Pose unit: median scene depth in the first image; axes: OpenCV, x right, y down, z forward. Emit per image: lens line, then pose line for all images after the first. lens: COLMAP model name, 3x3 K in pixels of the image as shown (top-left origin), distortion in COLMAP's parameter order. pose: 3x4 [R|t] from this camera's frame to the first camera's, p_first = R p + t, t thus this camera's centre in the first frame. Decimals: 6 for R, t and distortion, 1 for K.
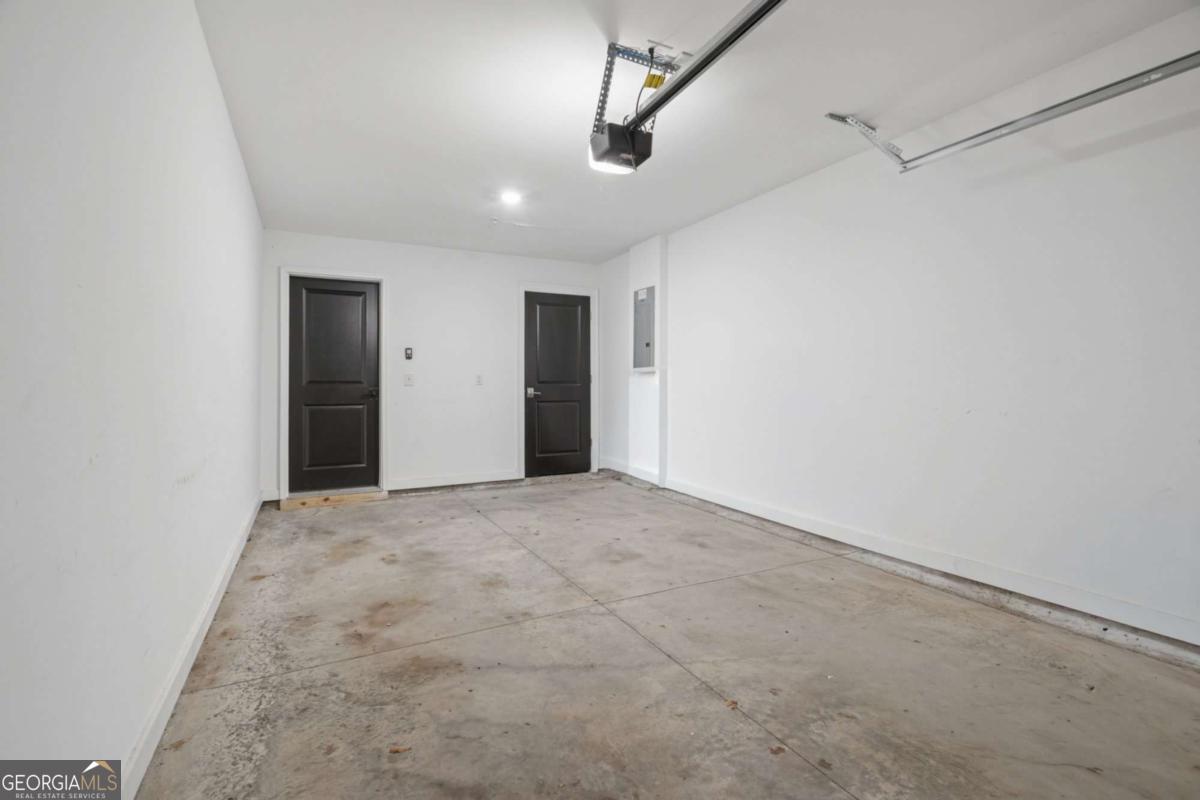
lens RADIAL K [[547.8, 0, 598.9], [0, 547.8, 396.4], [0, 0, 1]] dist [0.000335, 0.000430]
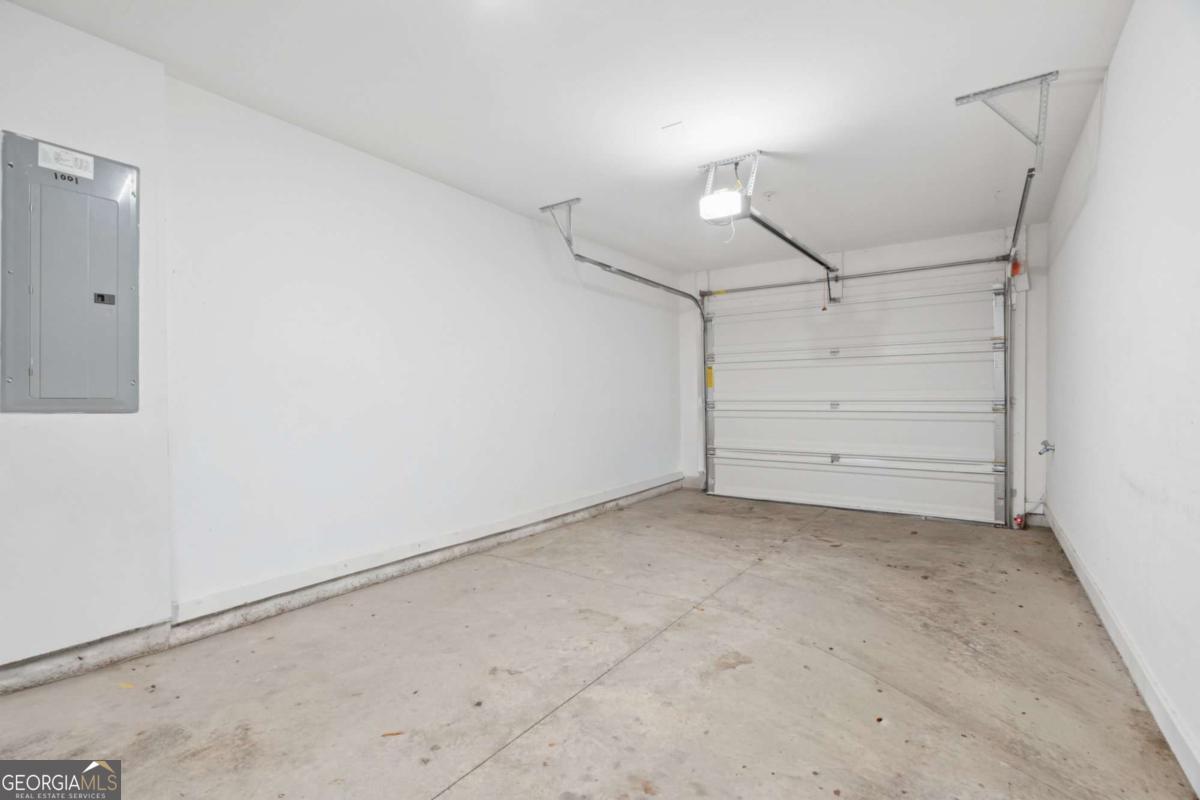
lens RADIAL K [[547.8, 0, 598.5], [0, 547.8, 396.9], [0, 0, 1]] dist [0.000335, 0.000430]
pose [[-0.462966, 0.004929, 0.886362, -0.864837], [0.021066, 0.999763, 0.005444, -0.030017], [-0.886126, 0.021192, -0.462960, 1.694046]]
